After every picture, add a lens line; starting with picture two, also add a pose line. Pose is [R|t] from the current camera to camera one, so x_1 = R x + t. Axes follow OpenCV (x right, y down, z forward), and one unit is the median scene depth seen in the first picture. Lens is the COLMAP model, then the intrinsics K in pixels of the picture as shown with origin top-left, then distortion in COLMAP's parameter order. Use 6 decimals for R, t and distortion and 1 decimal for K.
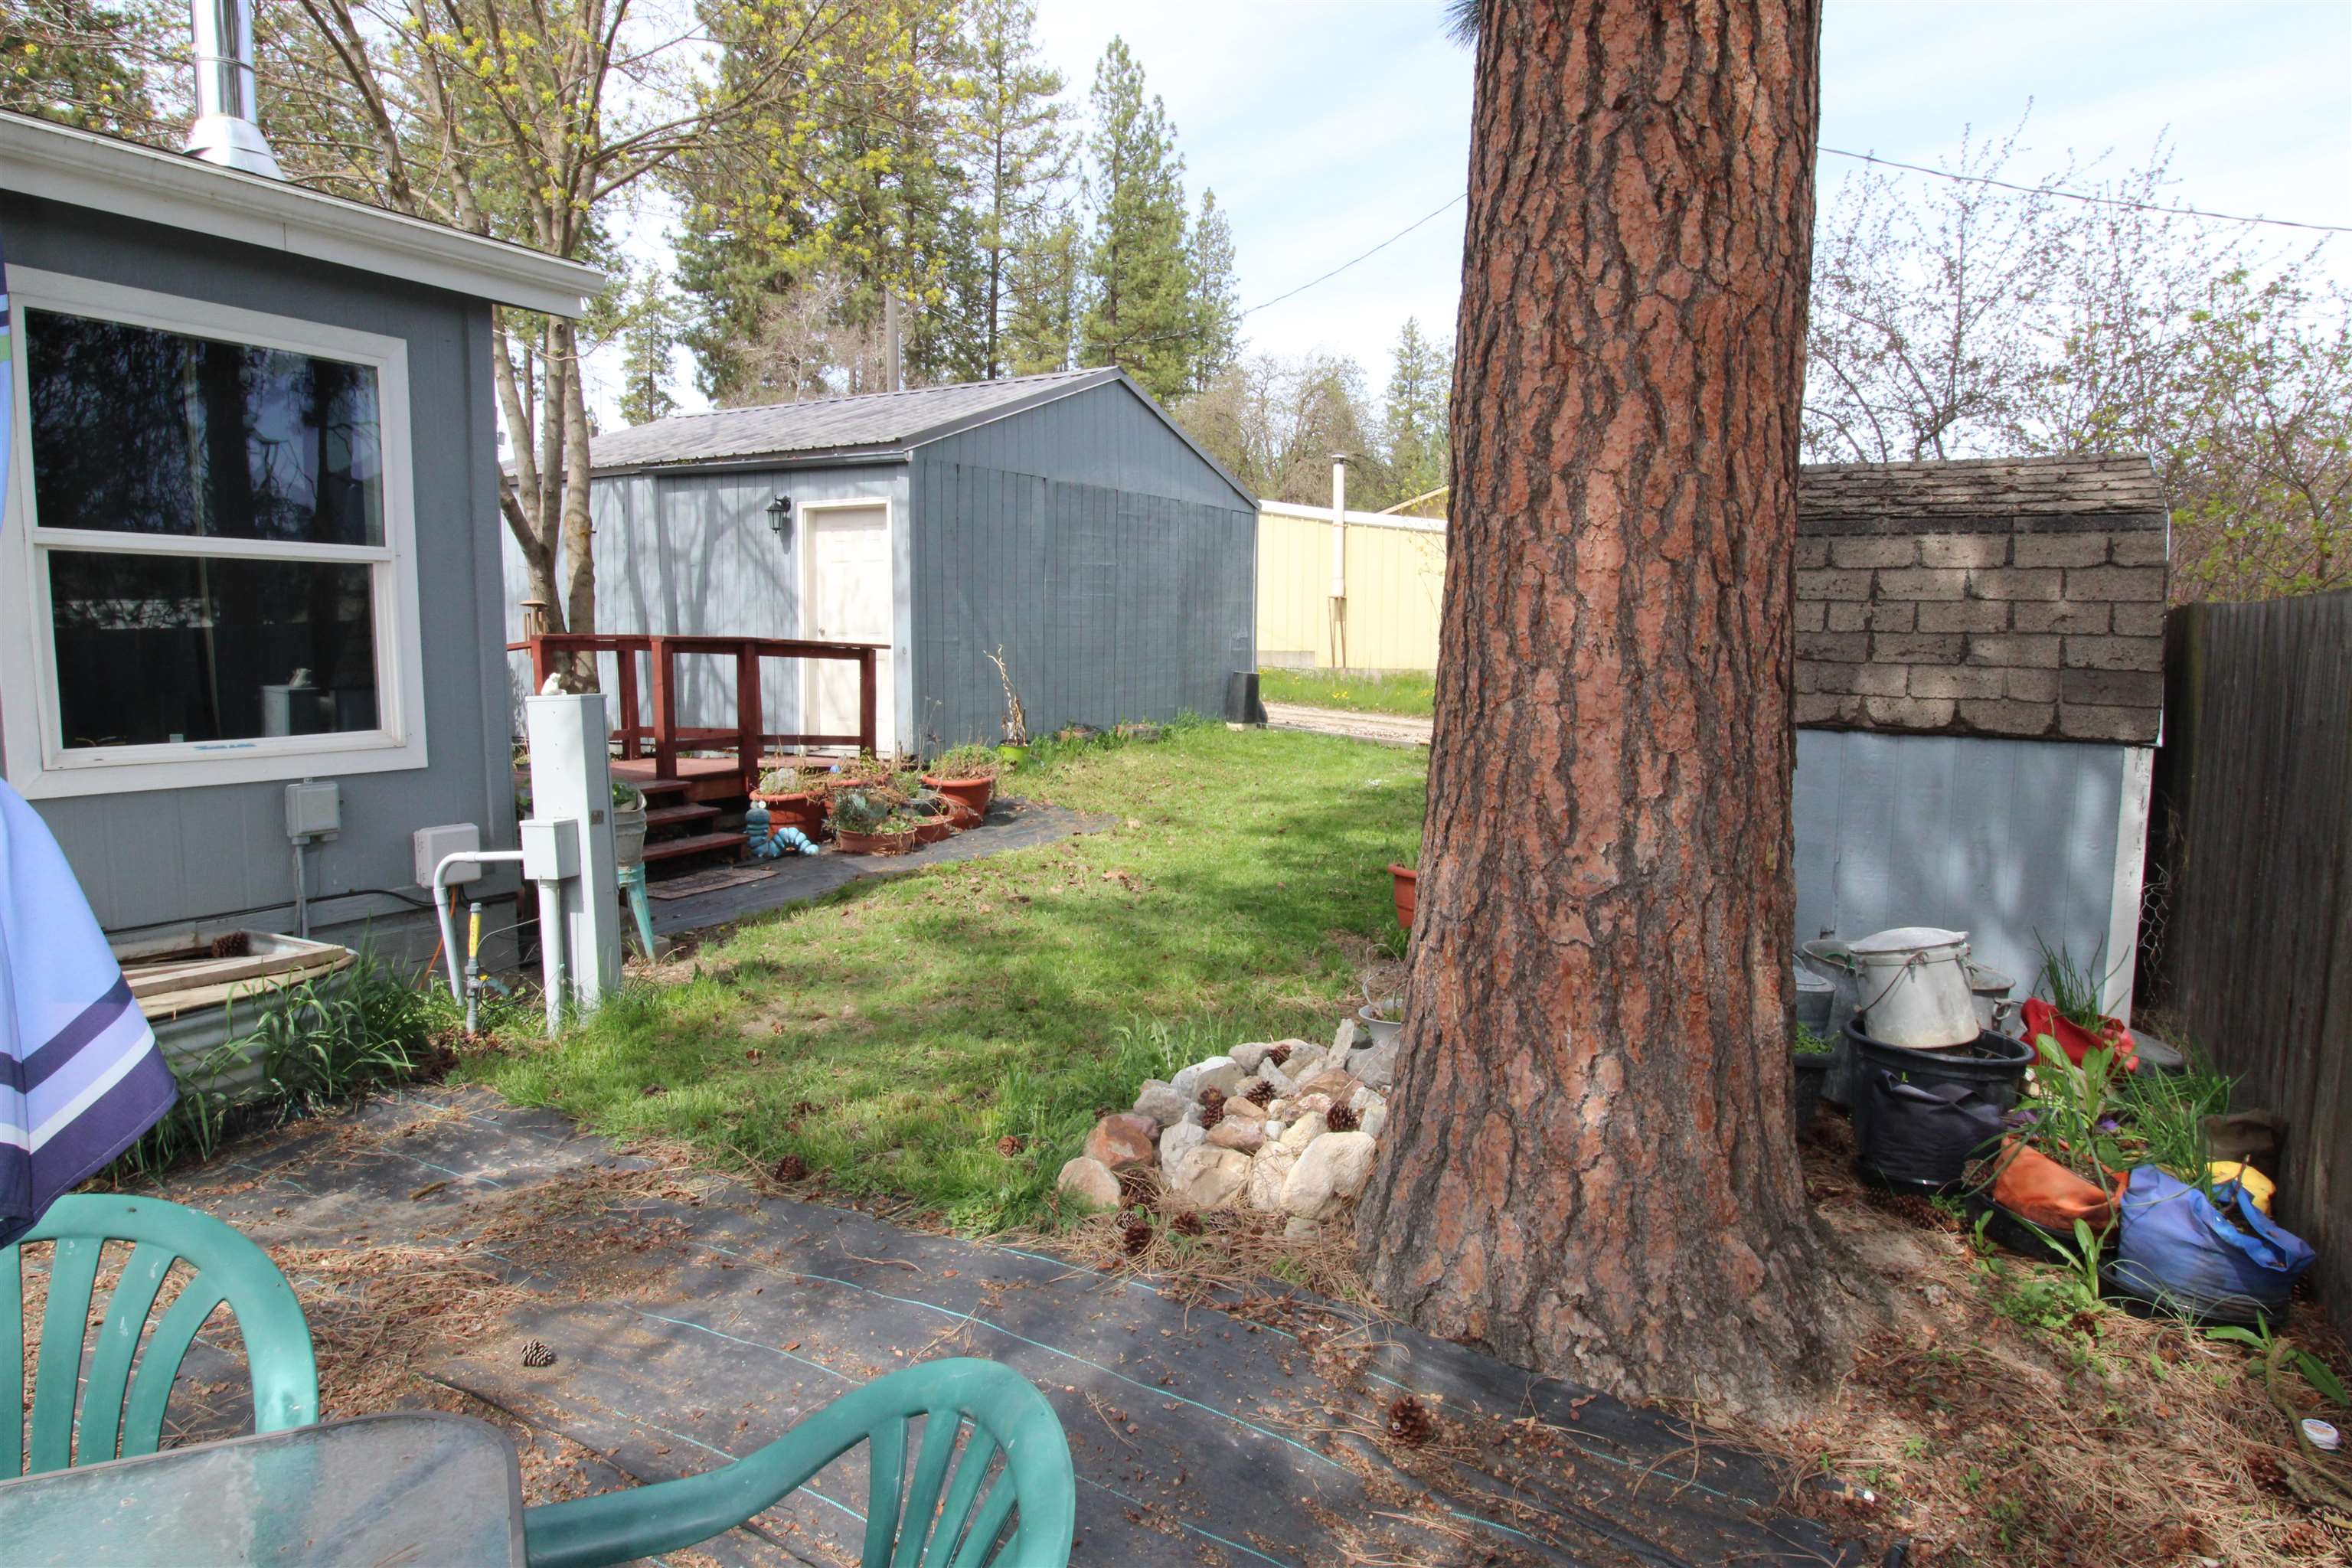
lens RADIAL K [[1395.6, 0, 1176.0], [0, 1395.6, 784.0], [0, 0, 1]] dist [-0.007783, -0.000782]
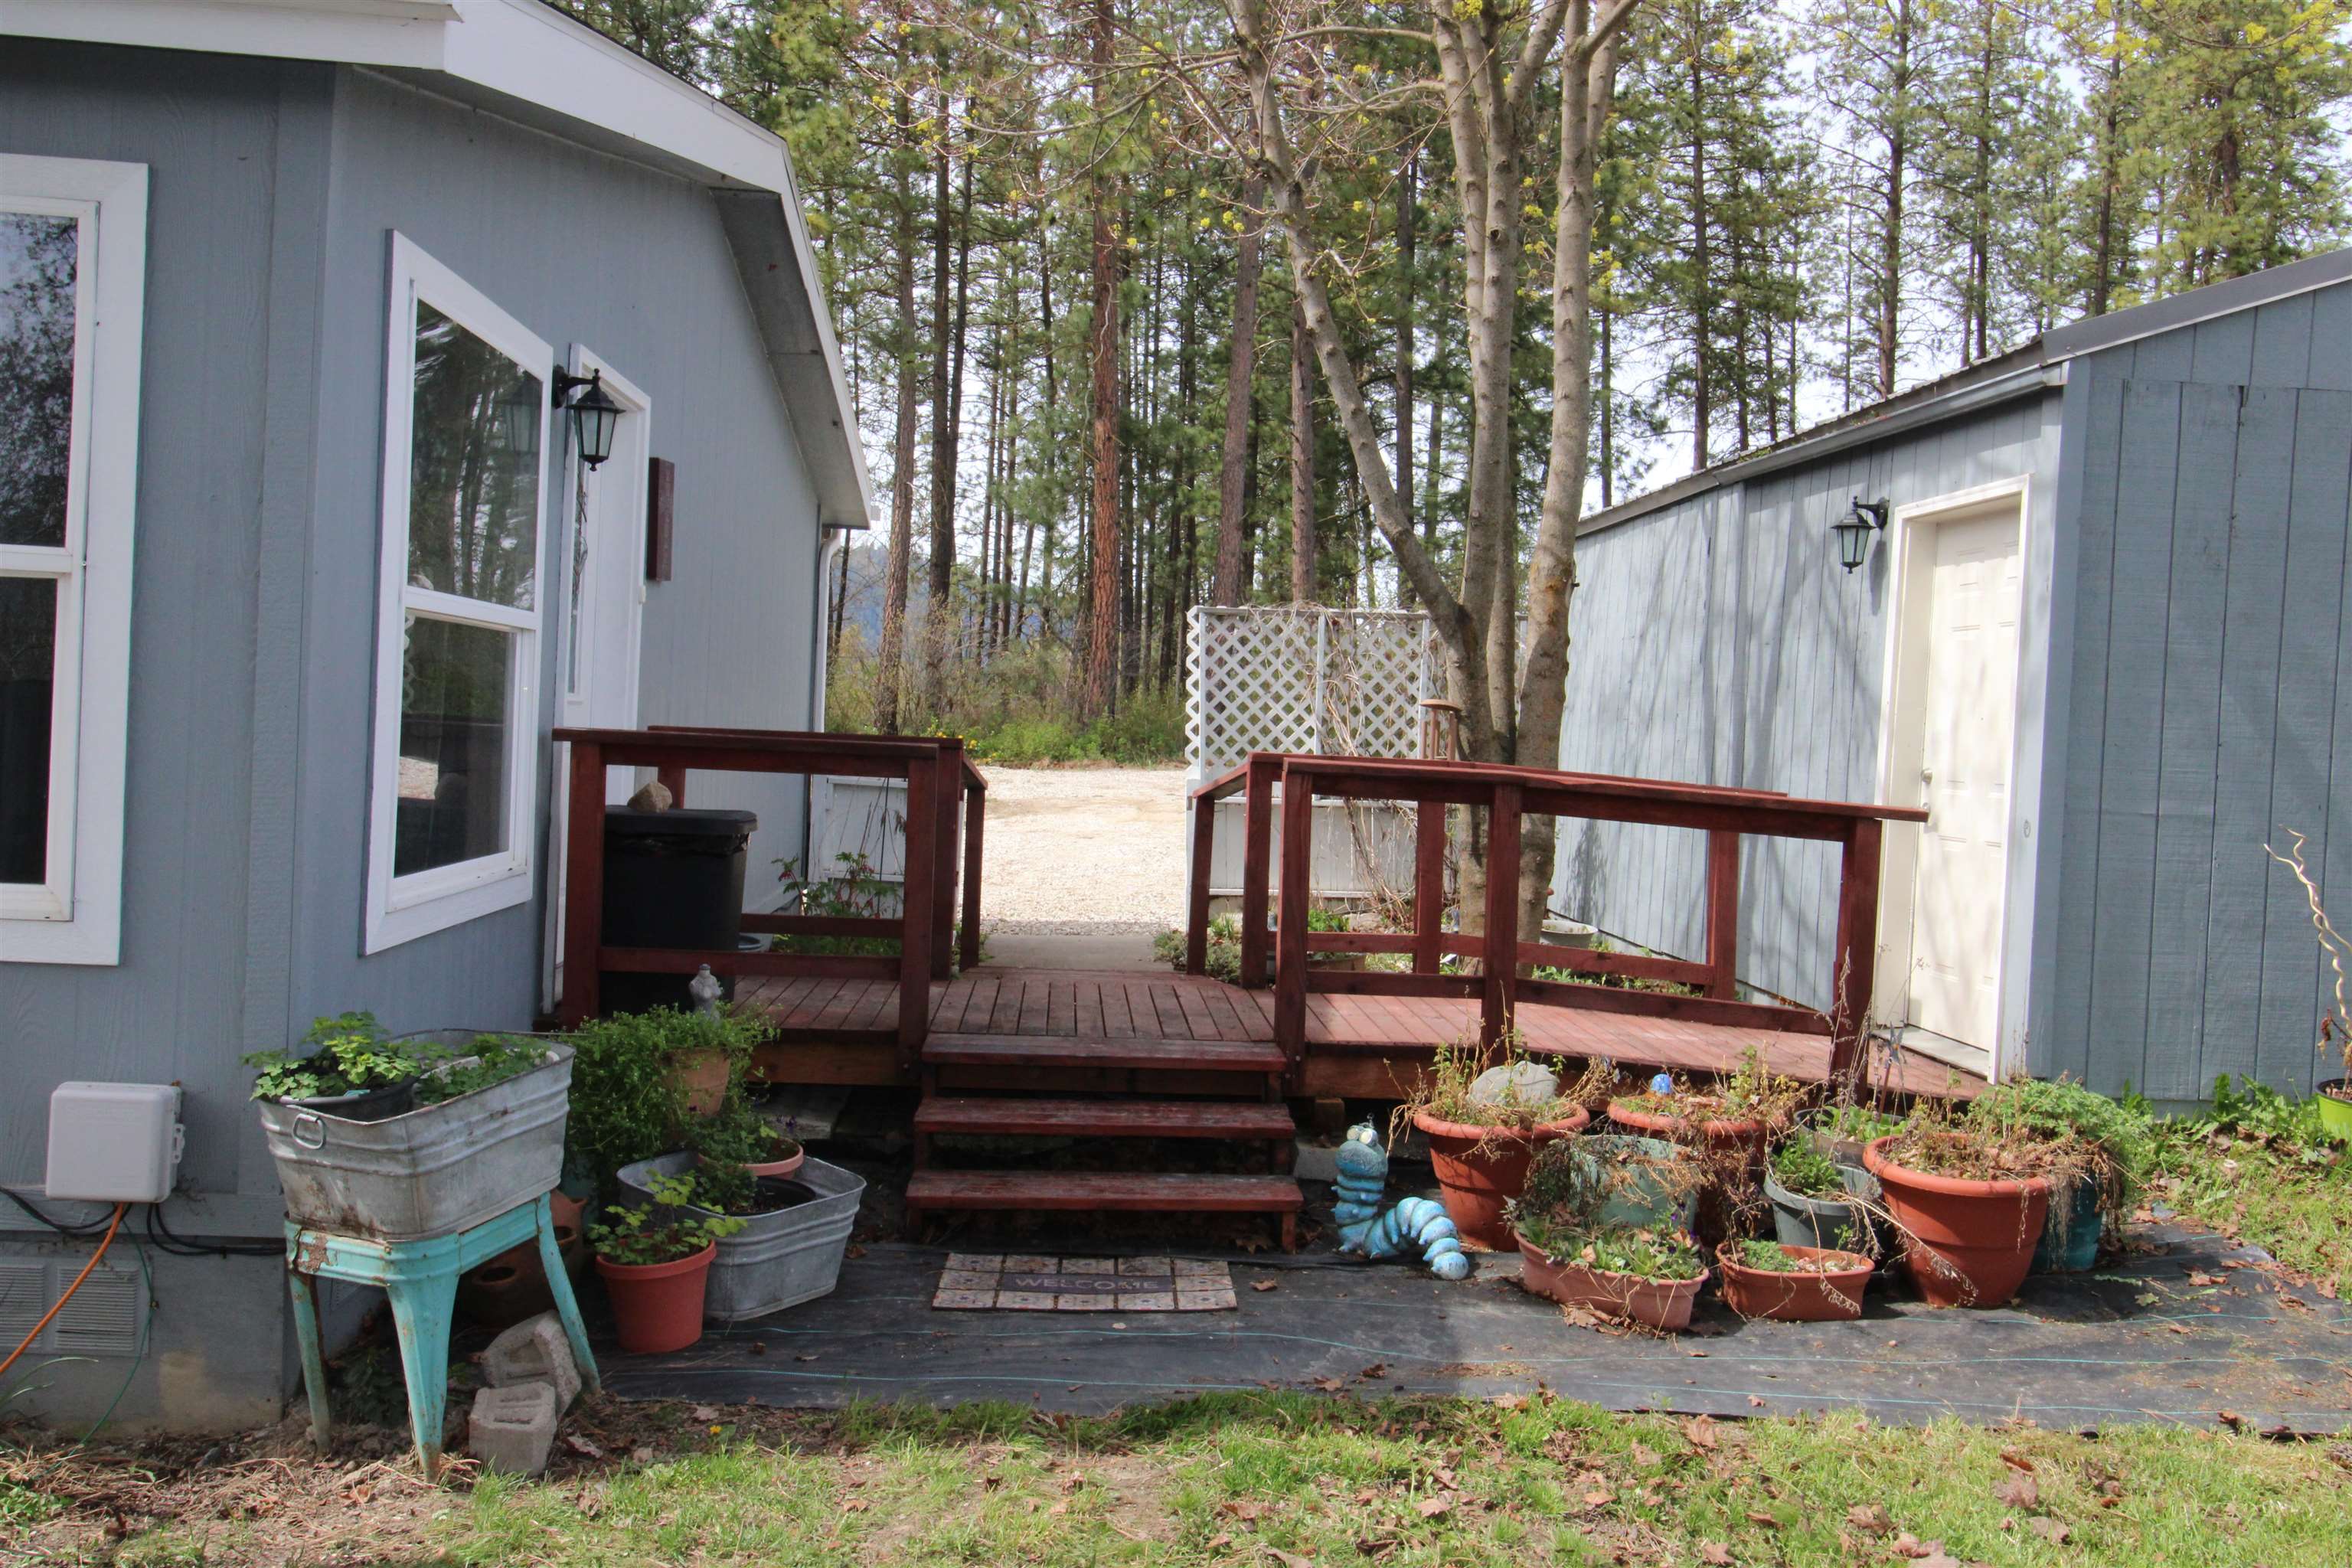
lens RADIAL K [[1874.7, 0, 1176.0], [0, 1874.7, 784.0], [0, 0, 1]] dist [-0.008038, -0.003807]
pose [[0.563904, 0.049878, -0.824333, 0.130125], [-0.134526, 0.990390, -0.032100, -0.055180], [0.814810, 0.128996, 0.565195, 0.459975]]
